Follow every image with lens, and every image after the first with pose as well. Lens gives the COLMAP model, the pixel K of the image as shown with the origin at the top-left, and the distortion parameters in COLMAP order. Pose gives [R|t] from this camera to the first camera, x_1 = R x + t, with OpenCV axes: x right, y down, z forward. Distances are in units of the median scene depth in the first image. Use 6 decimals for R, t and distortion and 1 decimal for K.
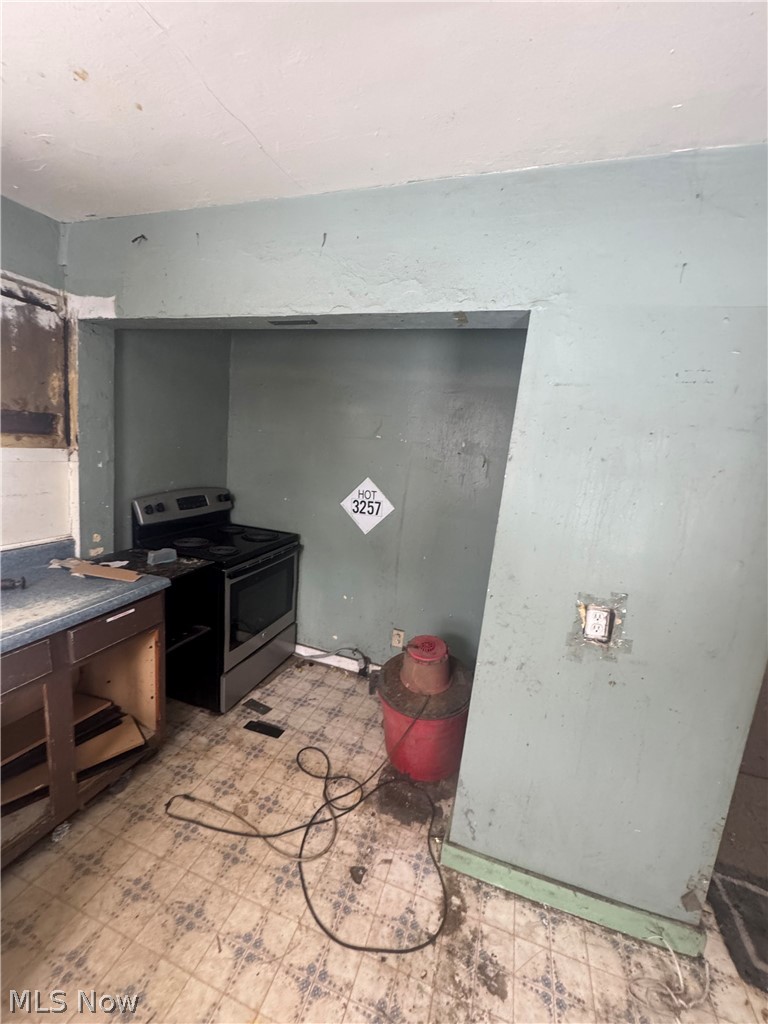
lens RADIAL K [[409.1, 0, 386.6], [0, 409.1, 513.2], [0, 0, 1]] dist [-0.002602, 0.000860]
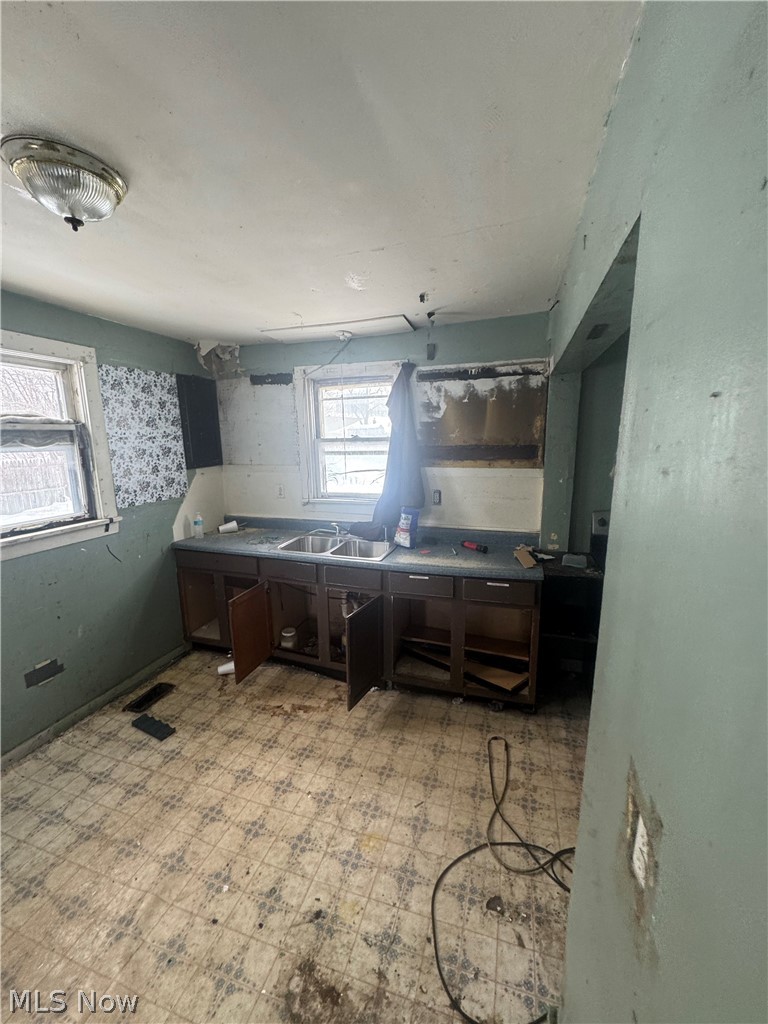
lens RADIAL K [[409.1, 0, 384.3], [0, 409.1, 514.1], [0, 0, 1]] dist [-0.002602, 0.000860]
pose [[0.004786, 0.094015, -0.995559, 0.754341], [-0.149123, 0.984506, 0.092254, -0.064252], [0.988807, 0.148019, 0.018731, 0.558877]]
